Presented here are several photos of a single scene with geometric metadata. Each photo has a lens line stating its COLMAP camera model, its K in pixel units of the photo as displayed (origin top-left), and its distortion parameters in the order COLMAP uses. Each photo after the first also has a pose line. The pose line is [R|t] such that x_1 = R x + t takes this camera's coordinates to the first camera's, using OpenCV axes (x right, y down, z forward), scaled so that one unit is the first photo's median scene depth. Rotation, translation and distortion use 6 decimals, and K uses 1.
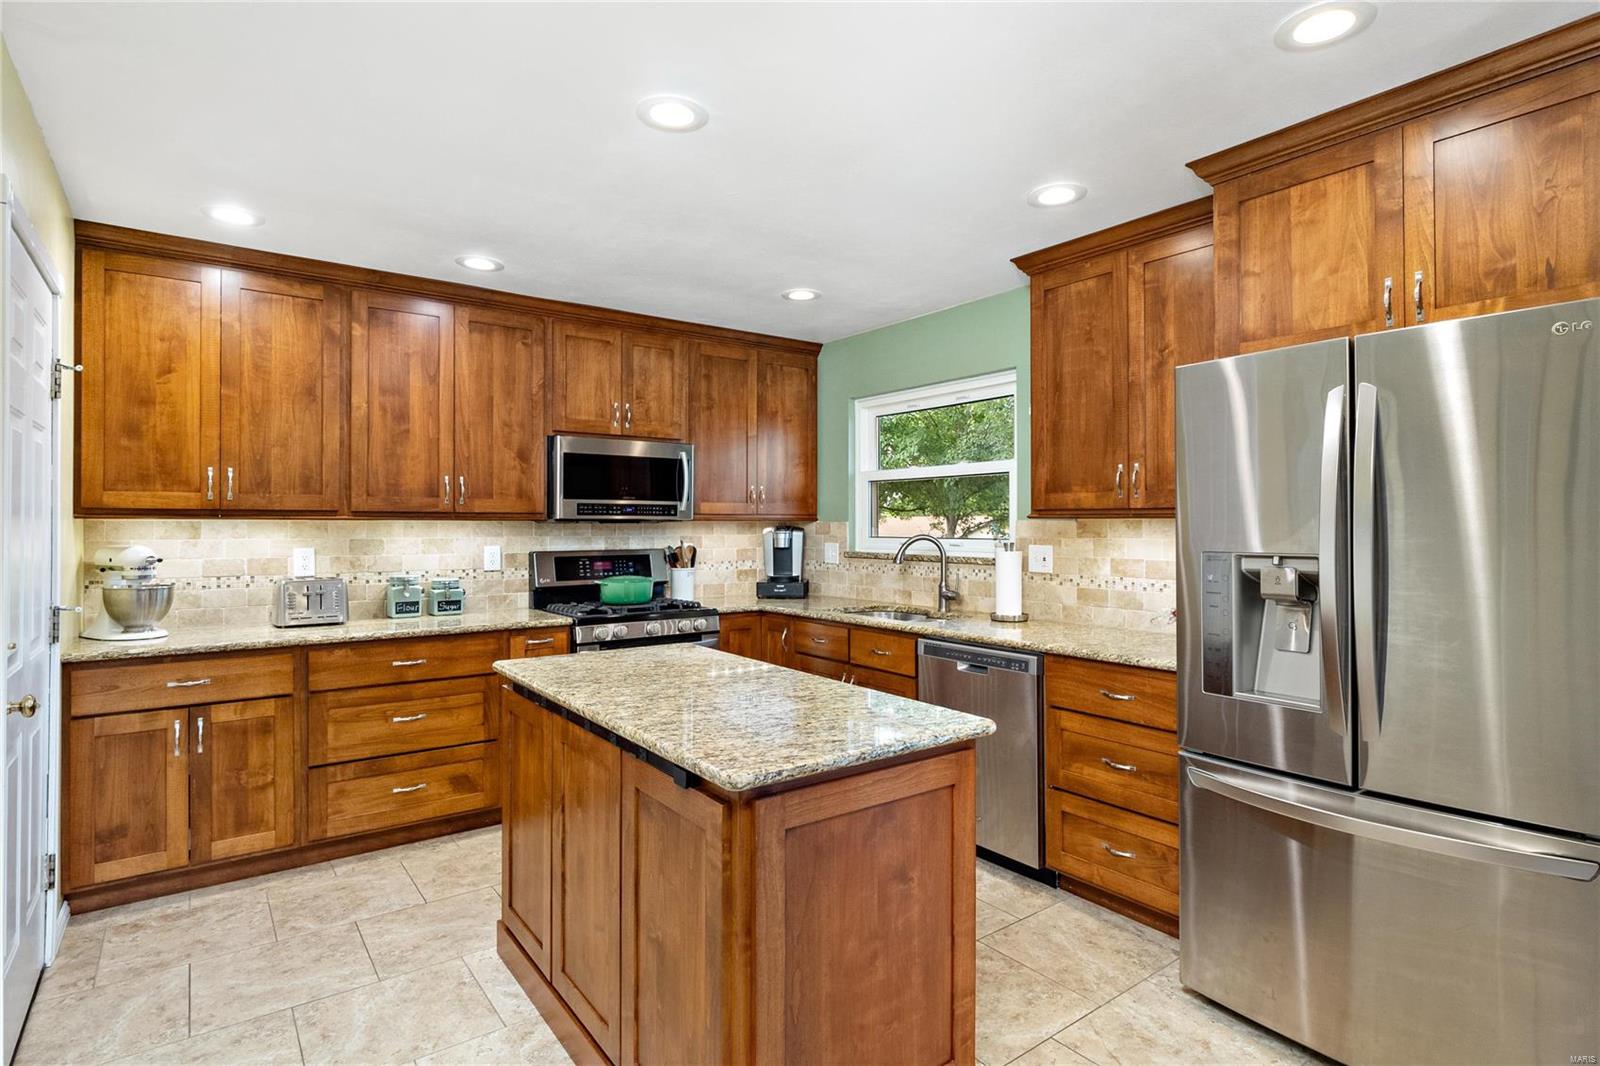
lens RADIAL K [[818.6, 0, 800.6], [0, 818.6, 520.3], [0, 0, 1]] dist [-0.004295, -0.001458]
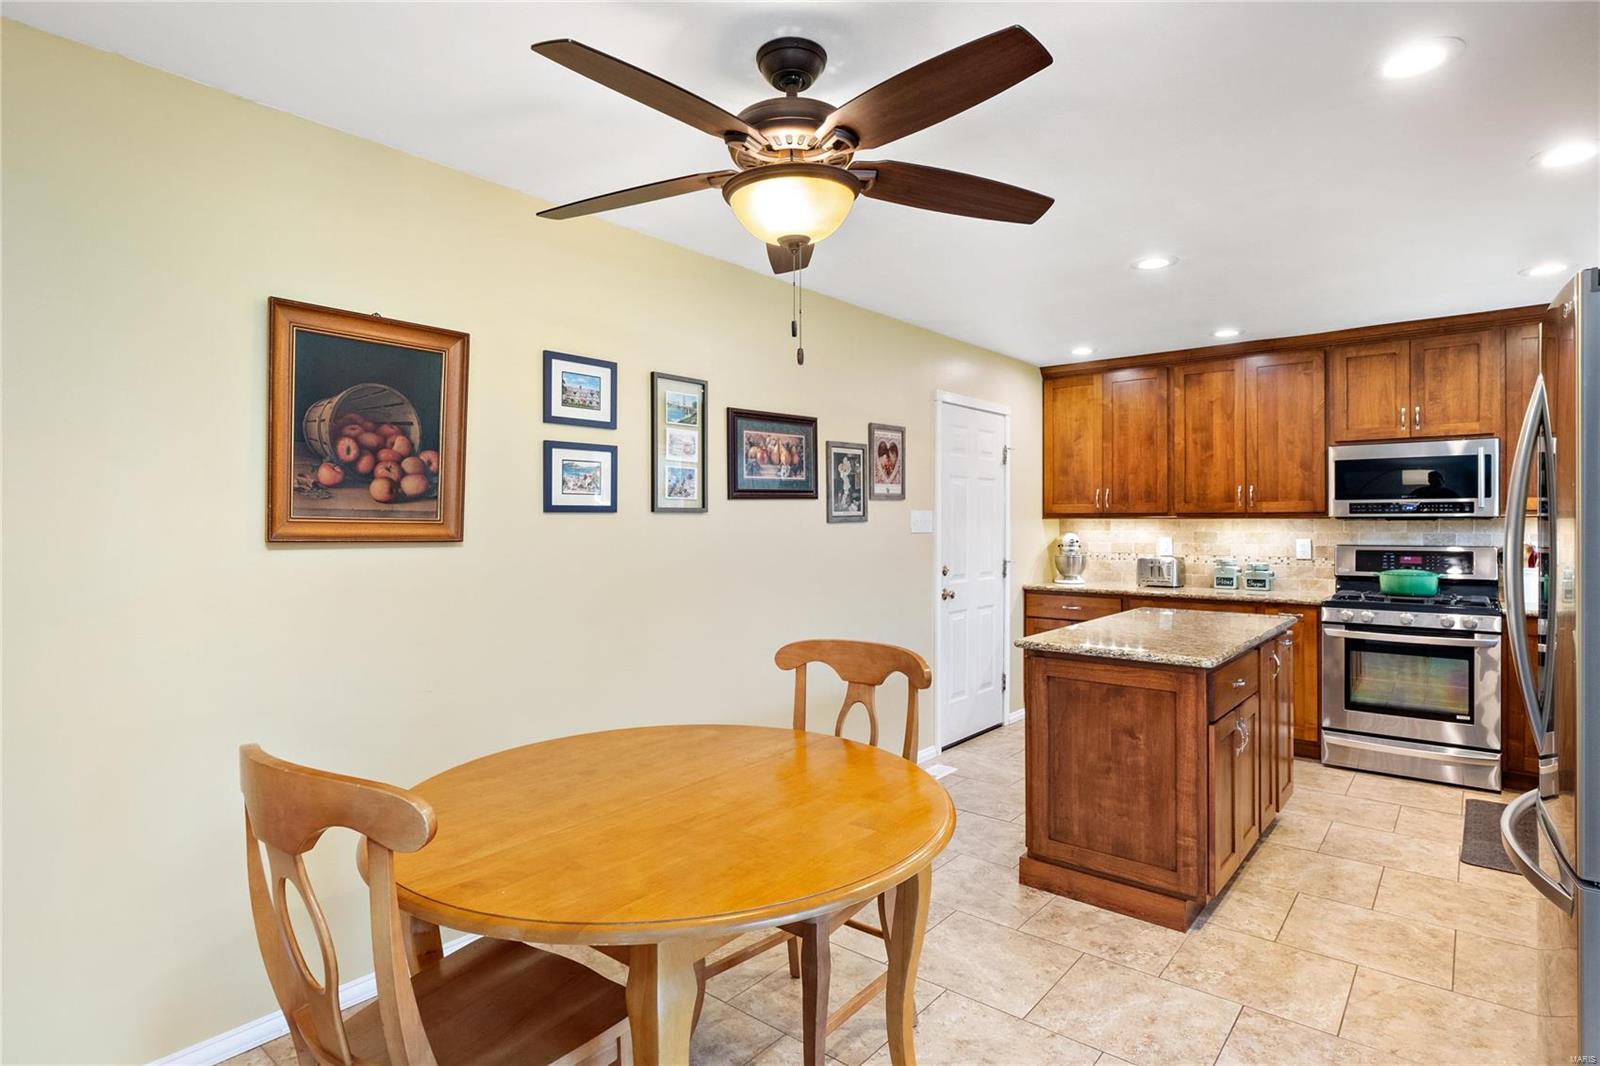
lens RADIAL K [[830.4, 0, 805.1], [0, 830.4, 513.7], [0, 0, 1]] dist [-0.005002, -0.000982]
pose [[0.234270, -0.008883, -0.972131, 0.776128], [0.008301, 0.999940, -0.007137, -0.004710], [0.972136, -0.006397, 0.234329, -0.022352]]
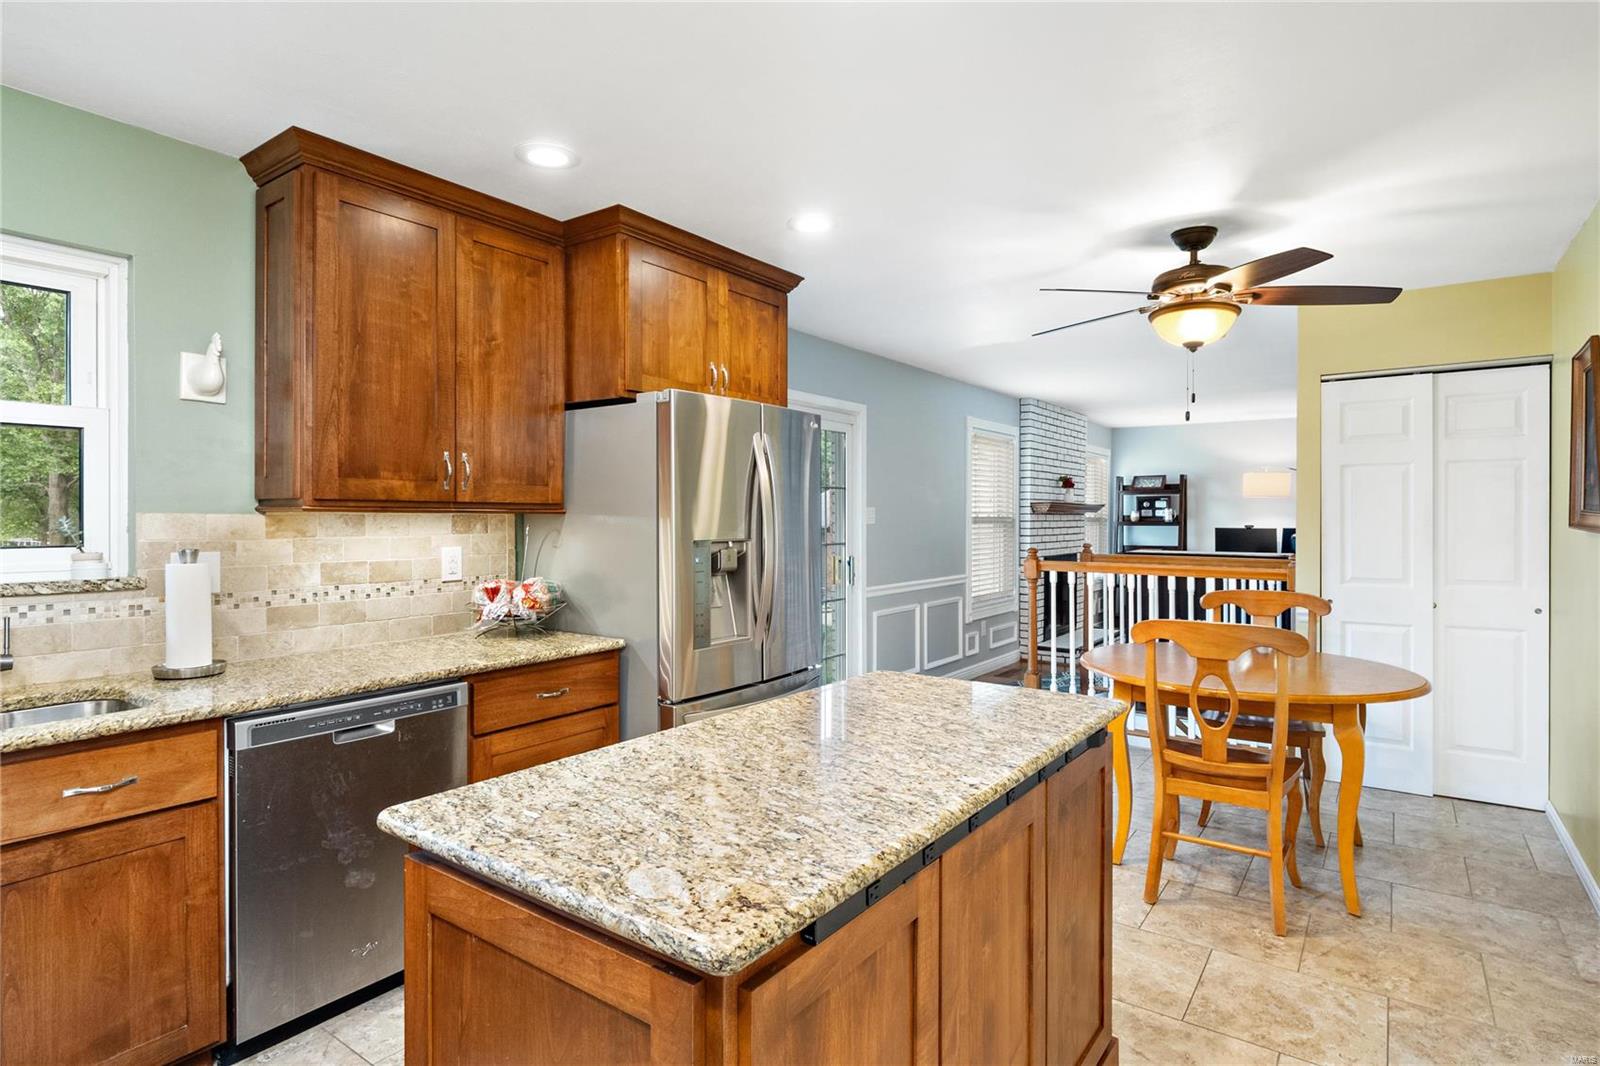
lens RADIAL K [[820.3, 0, 817.2], [0, 820.3, 516.4], [0, 0, 1]] dist [-0.004784, -0.001607]
pose [[-0.311295, 0.004478, 0.950303, -0.500289], [-0.003152, 0.999979, -0.005745, 0.004767], [-0.950308, -0.004784, -0.311274, 0.775177]]
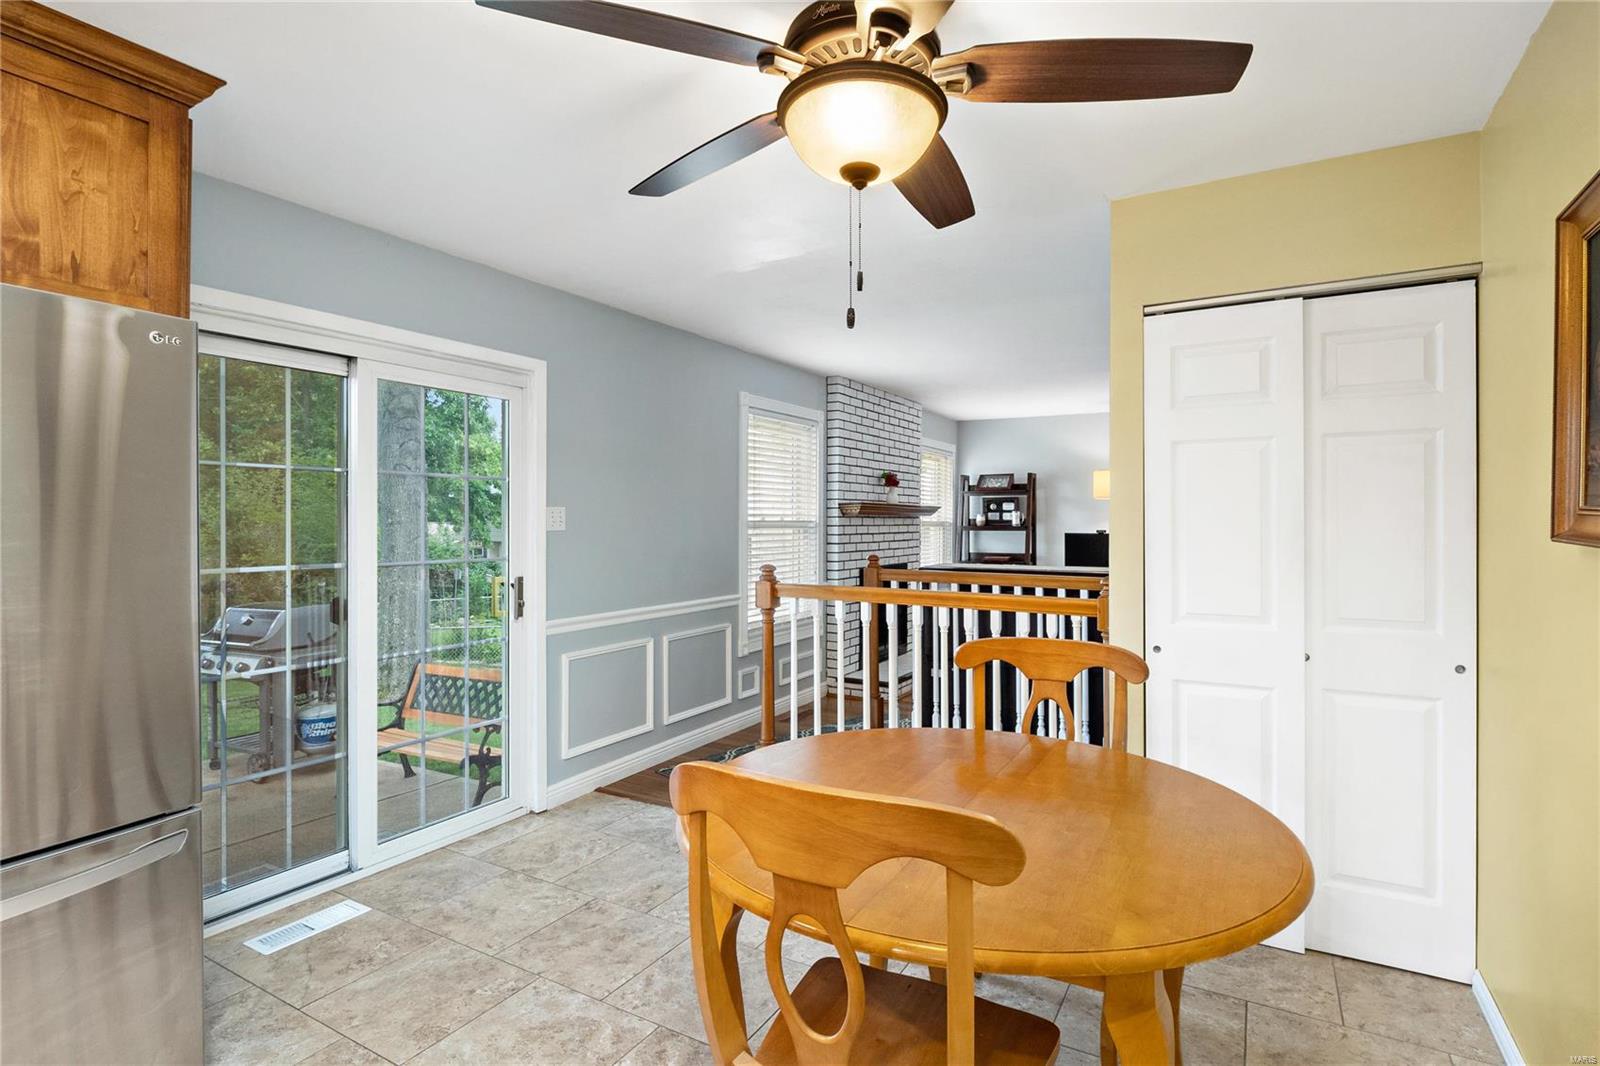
lens RADIAL K [[818.6, 0, 800.6], [0, 818.6, 520.3], [0, 0, 1]] dist [-0.004295, -0.001458]
pose [[-0.408651, 0.004448, 0.912680, -0.170641], [-0.002668, 0.999978, -0.006068, 0.001616], [-0.912687, -0.004914, -0.408630, 0.318719]]
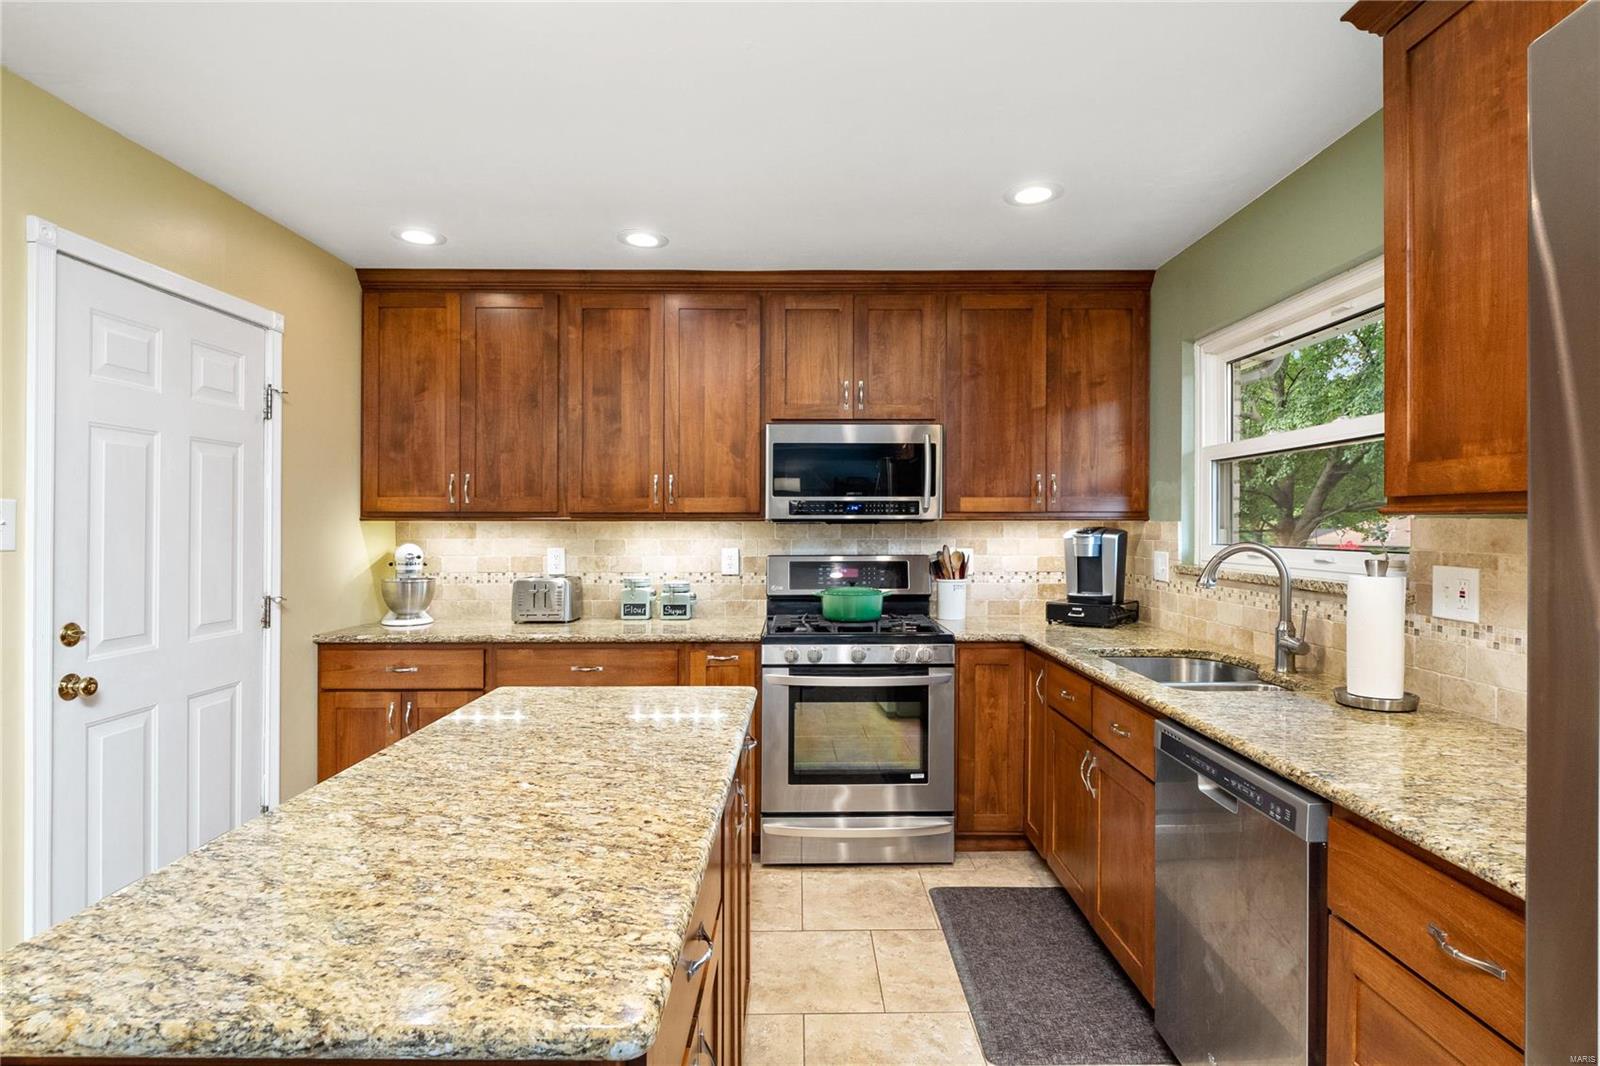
lens RADIAL K [[793.1, 0, 810.8], [0, 793.1, 526.1], [0, 0, 1]] dist [-0.002571, -0.000834]
pose [[0.807059, 0.000891, -0.590470, 0.273833], [0.003628, 0.999973, 0.006467, 0.000486], [0.590460, -0.007362, 0.807033, 0.381990]]
